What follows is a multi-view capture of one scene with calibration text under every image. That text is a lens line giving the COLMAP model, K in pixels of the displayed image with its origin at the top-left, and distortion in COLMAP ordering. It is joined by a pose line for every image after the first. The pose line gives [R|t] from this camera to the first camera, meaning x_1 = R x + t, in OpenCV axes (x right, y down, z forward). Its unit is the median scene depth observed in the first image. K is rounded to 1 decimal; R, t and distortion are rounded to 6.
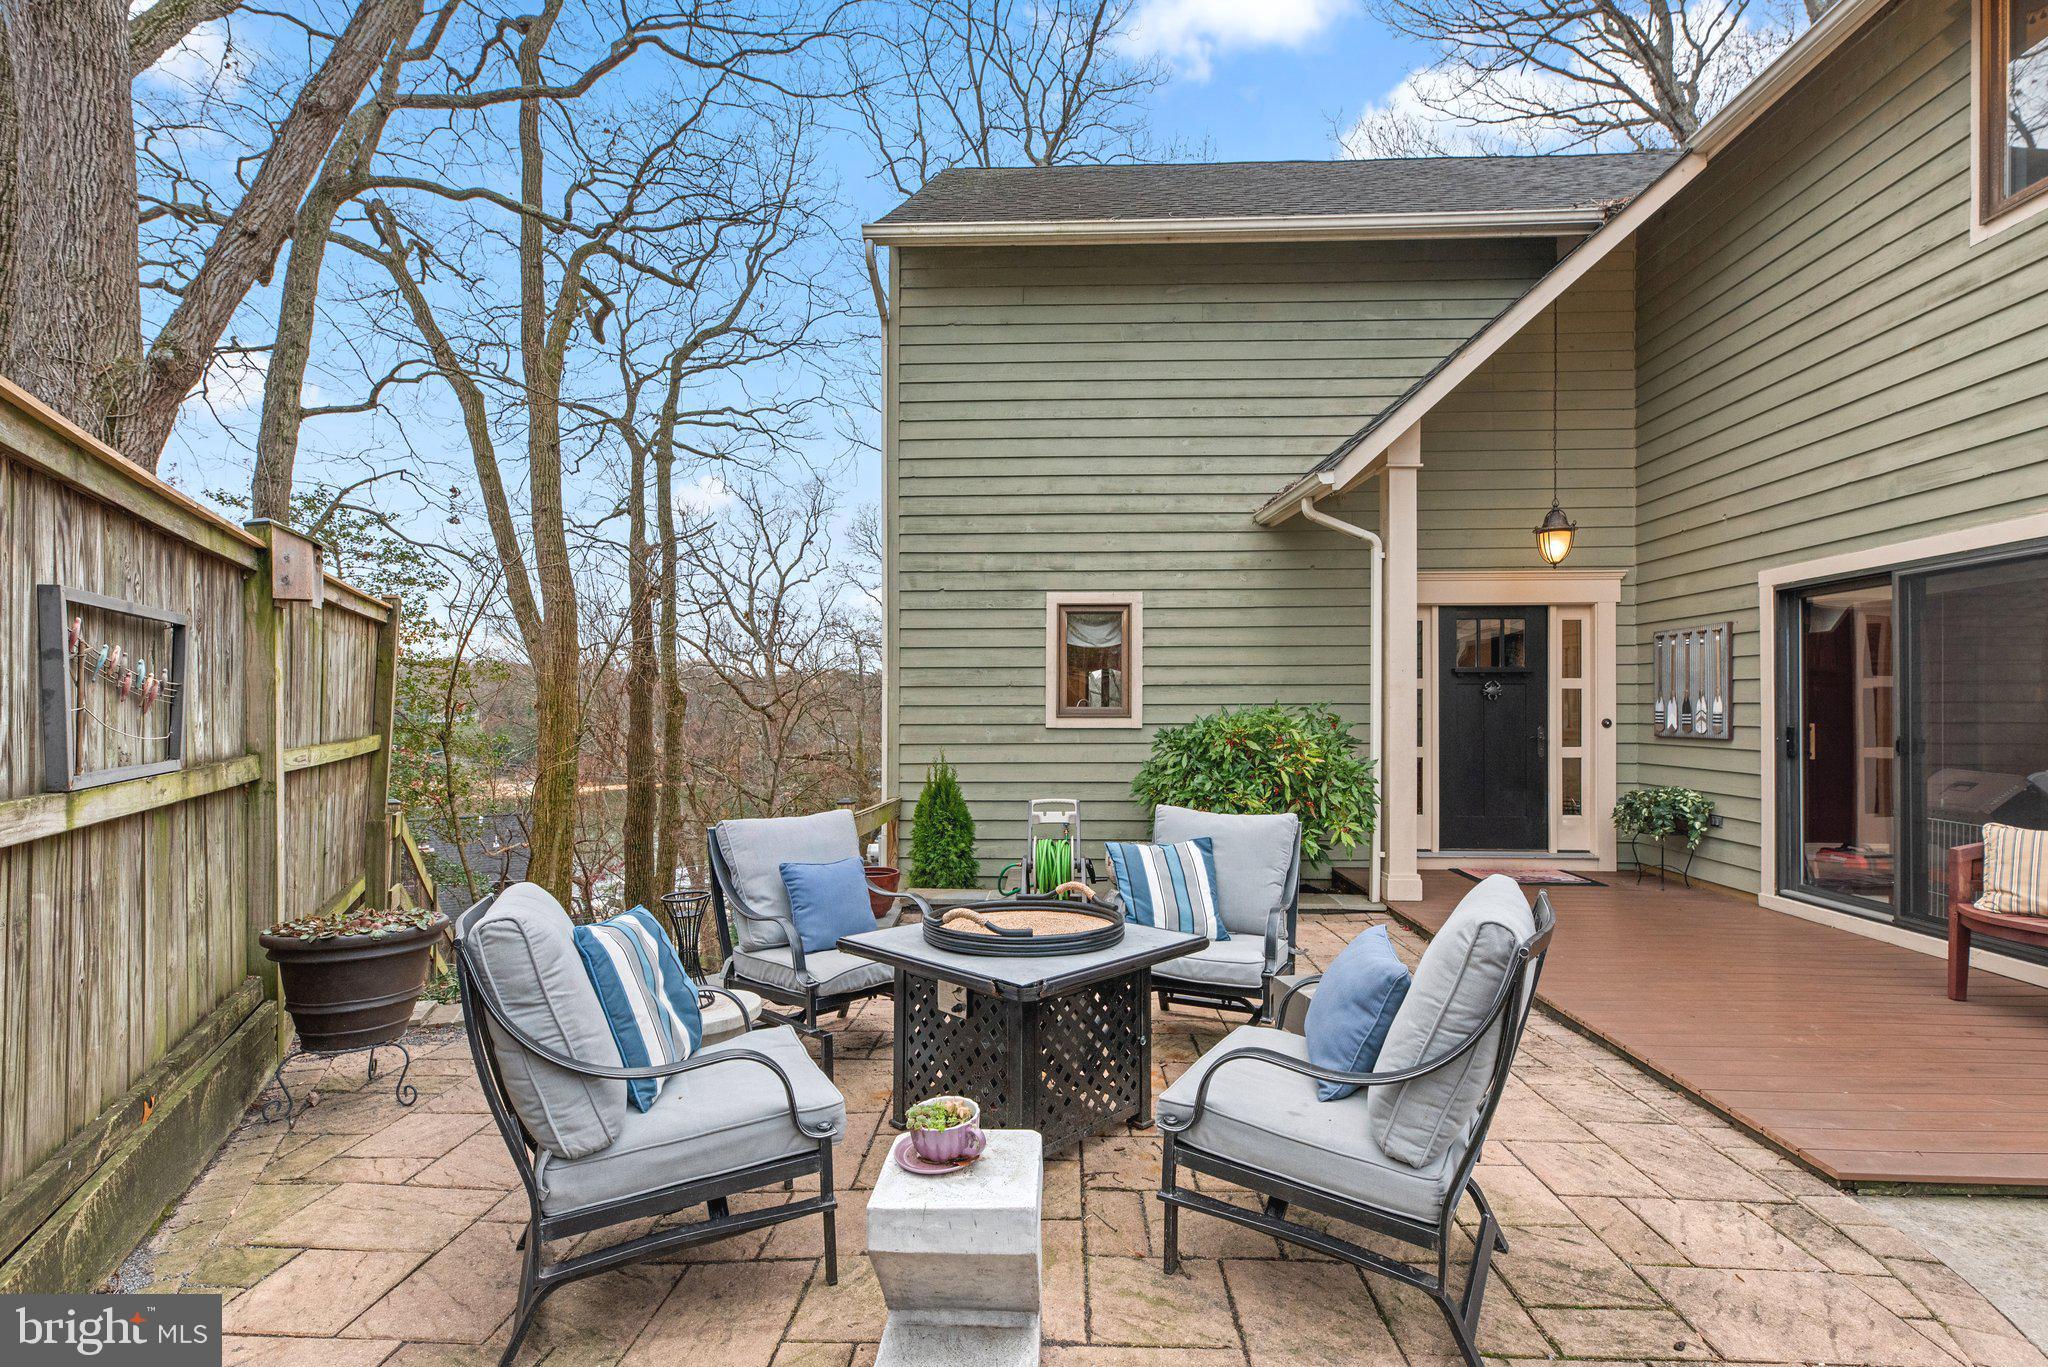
lens RADIAL K [[917.4, 0, 1027.0], [0, 917.4, 697.9], [0, 0, 1]] dist [0.004411, -0.000140]
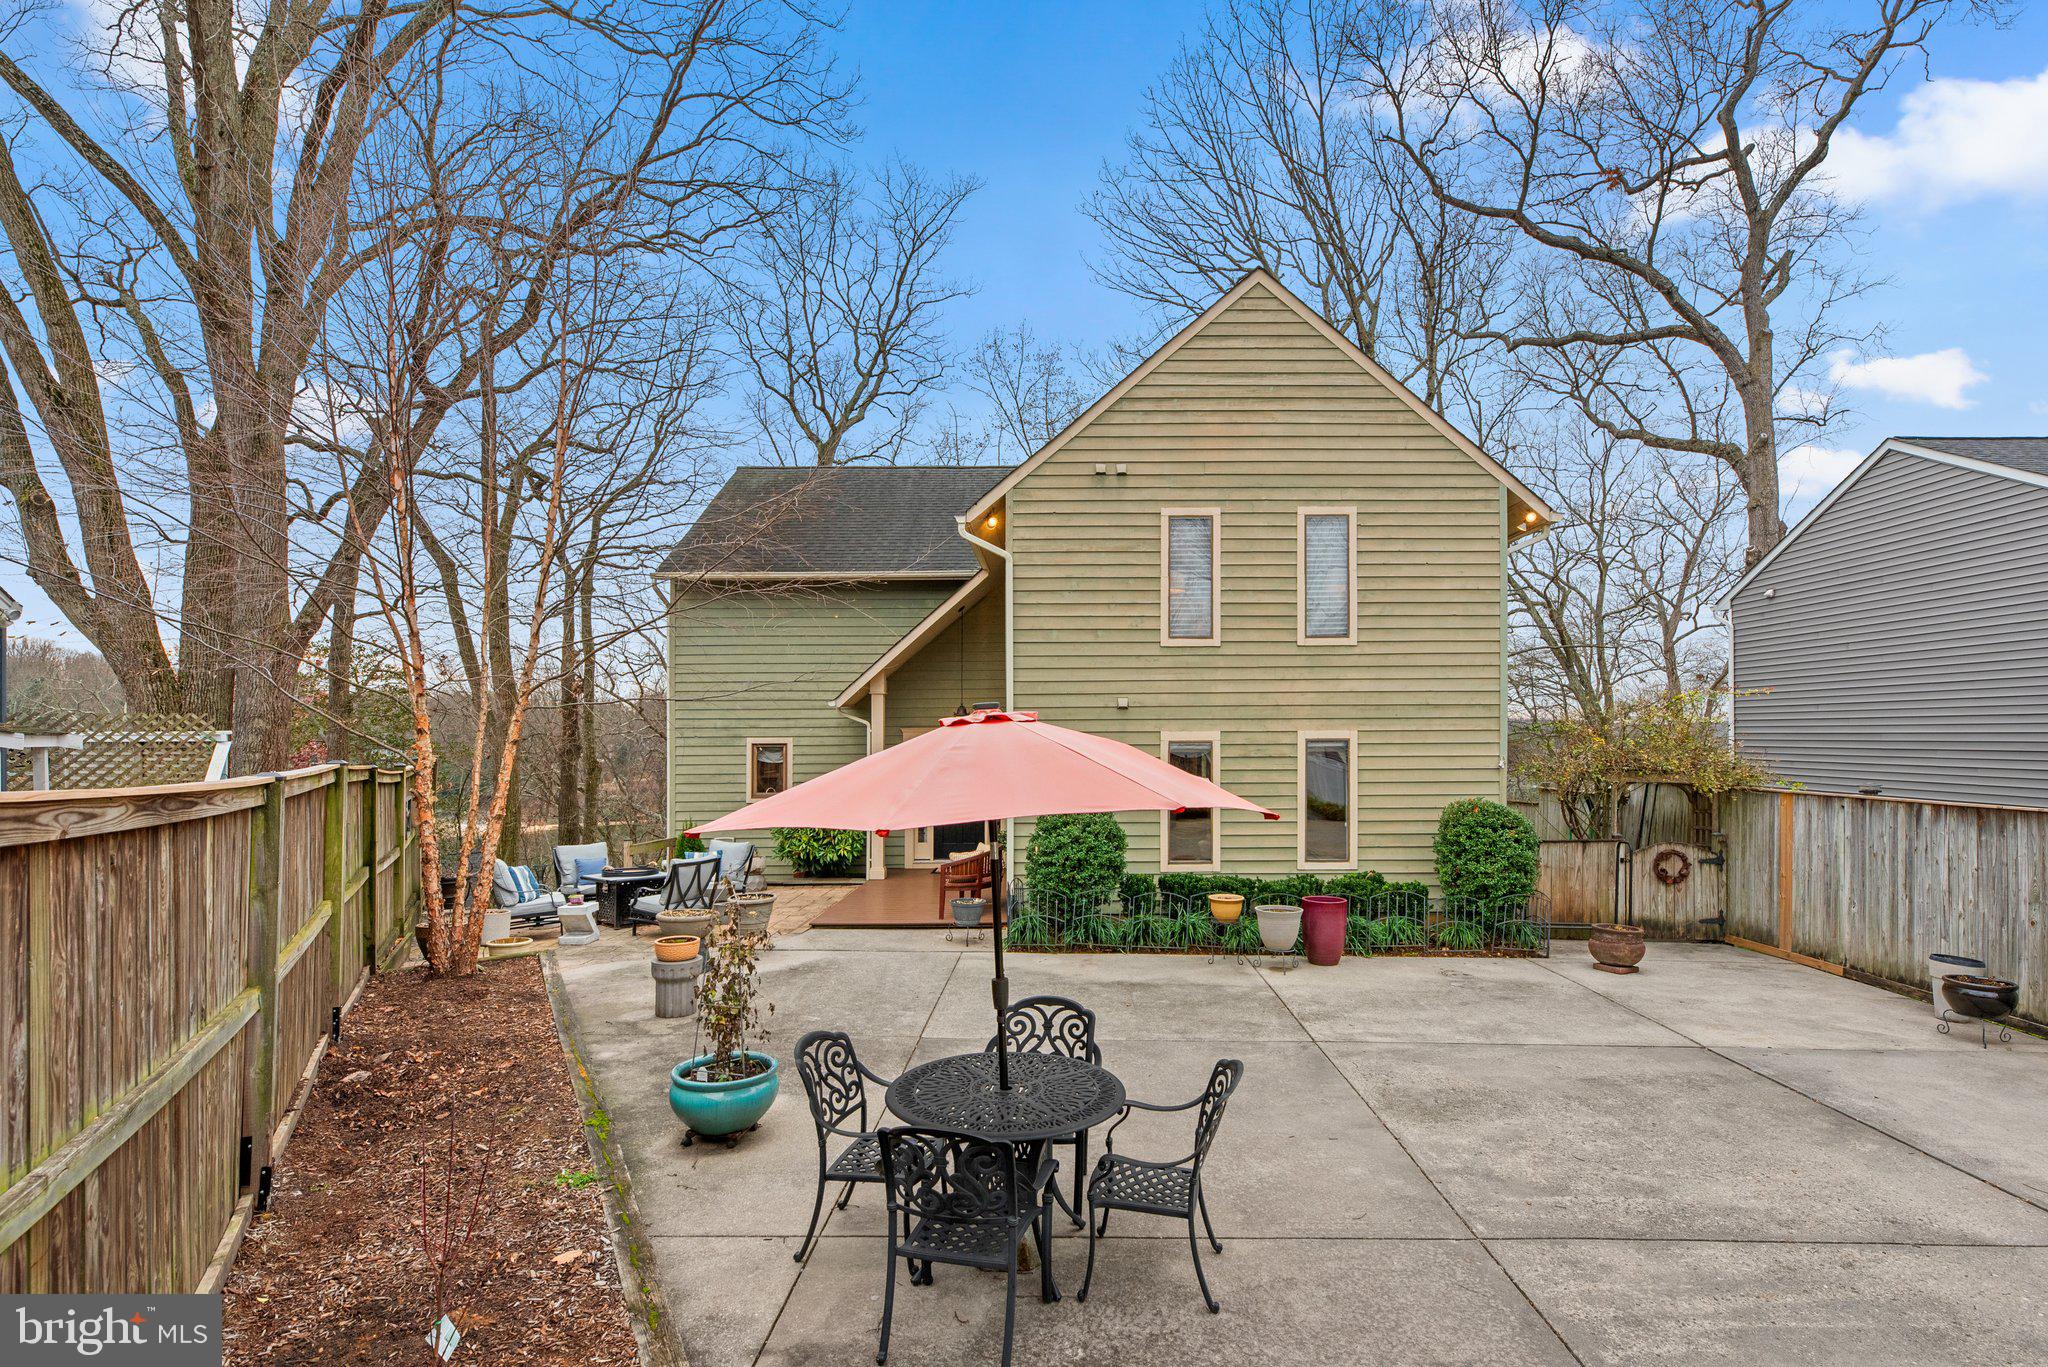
lens RADIAL K [[981.4, 0, 1073.2], [0, 981.4, 733.1], [0, 0, 1]] dist [-0.000282, -0.000372]
pose [[0.998936, -0.005925, 0.045731, 0.818672], [0.005605, 0.999959, 0.007130, -0.170571], [-0.045771, -0.006866, 0.998928, -1.561390]]
